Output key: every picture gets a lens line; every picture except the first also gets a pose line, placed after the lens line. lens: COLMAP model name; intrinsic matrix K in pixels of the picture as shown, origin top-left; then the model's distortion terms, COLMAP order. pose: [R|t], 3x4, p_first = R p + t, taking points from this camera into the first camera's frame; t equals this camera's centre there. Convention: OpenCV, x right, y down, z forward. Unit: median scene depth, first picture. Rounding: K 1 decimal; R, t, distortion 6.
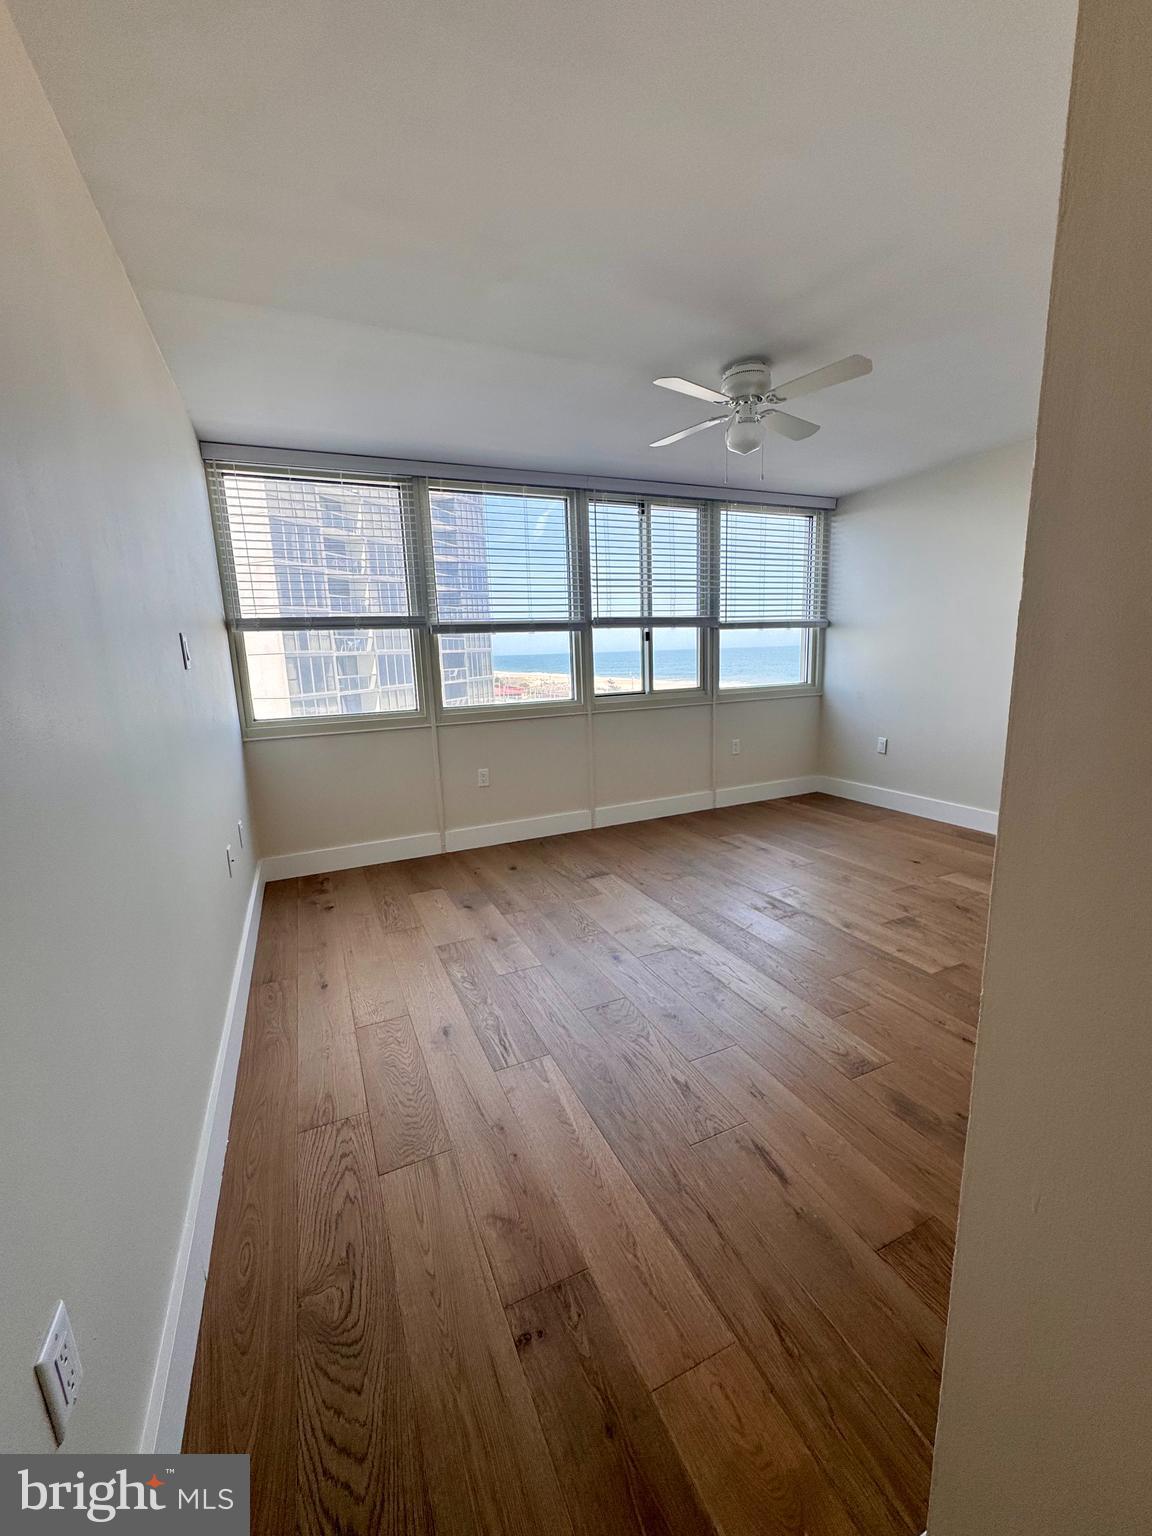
lens RADIAL K [[612.9, 0, 543.8], [0, 612.9, 764.6], [0, 0, 1]] dist [0.001921, 0.000038]
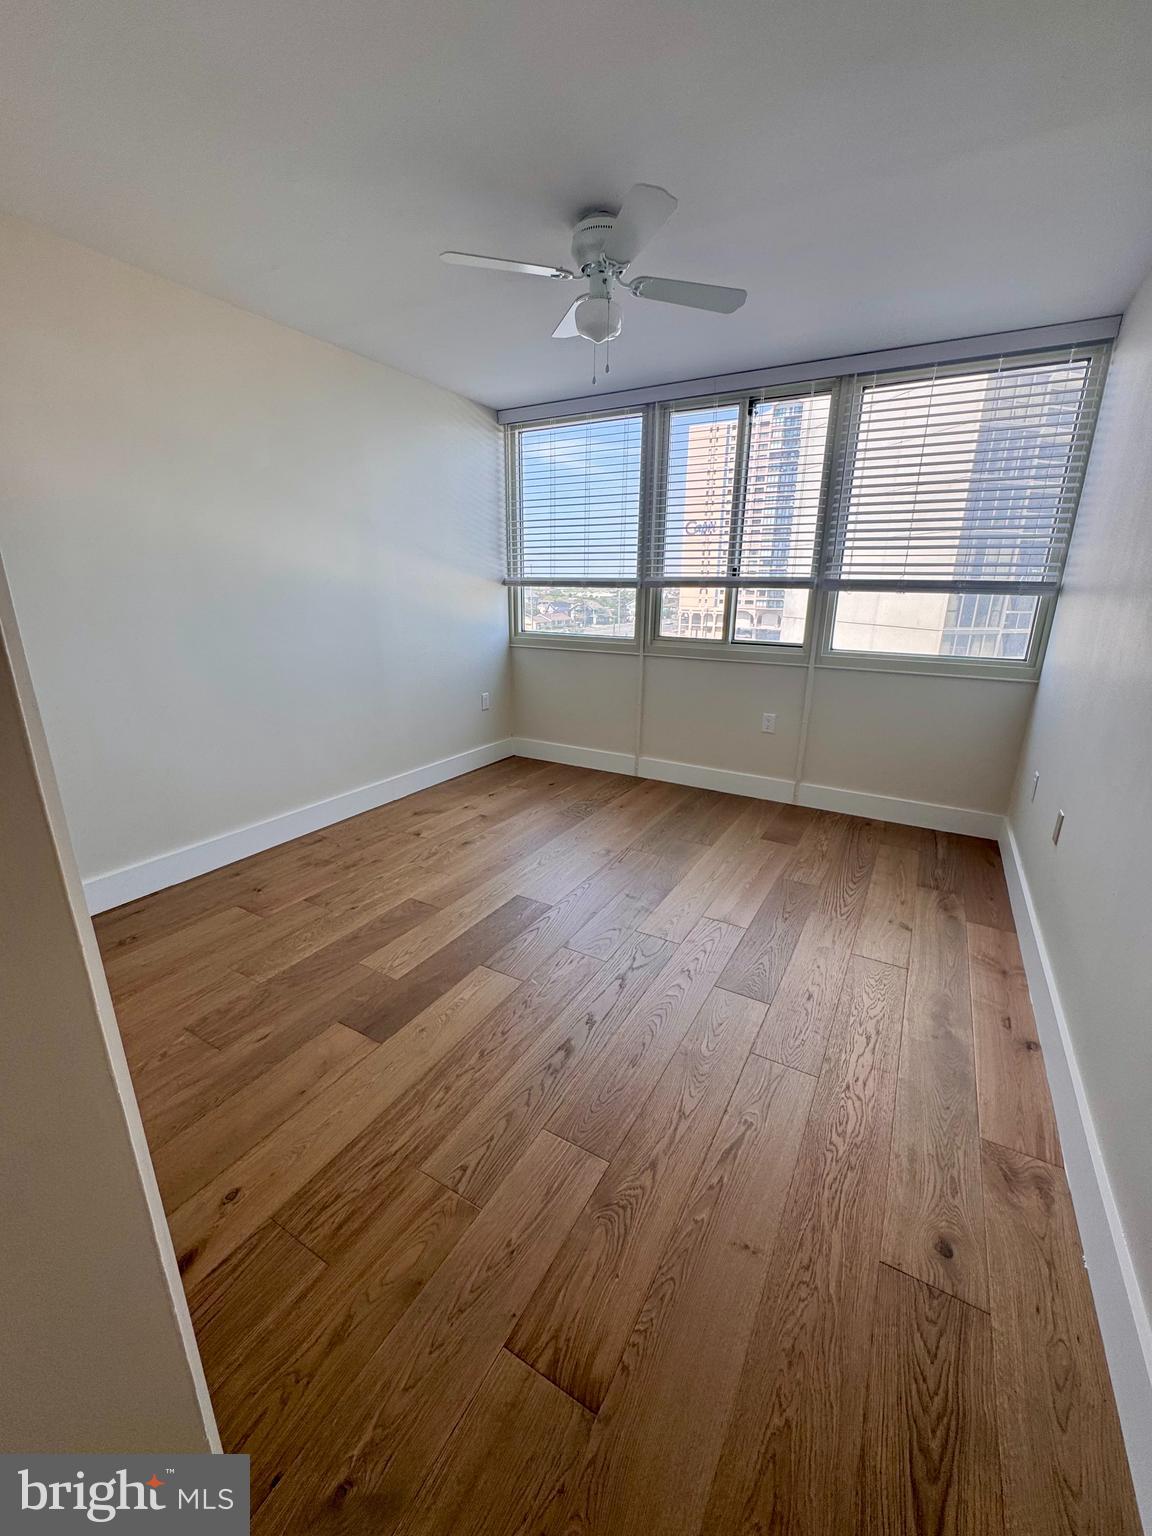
lens RADIAL K [[612.9, 0, 569.2], [0, 612.9, 772.2], [0, 0, 1]] dist [0.001921, 0.000038]
pose [[0.602295, 0.272381, -0.750366, 0.693720], [-0.177694, 0.962148, 0.206628, -0.076499], [0.778245, 0.008884, 0.627898, 0.289186]]
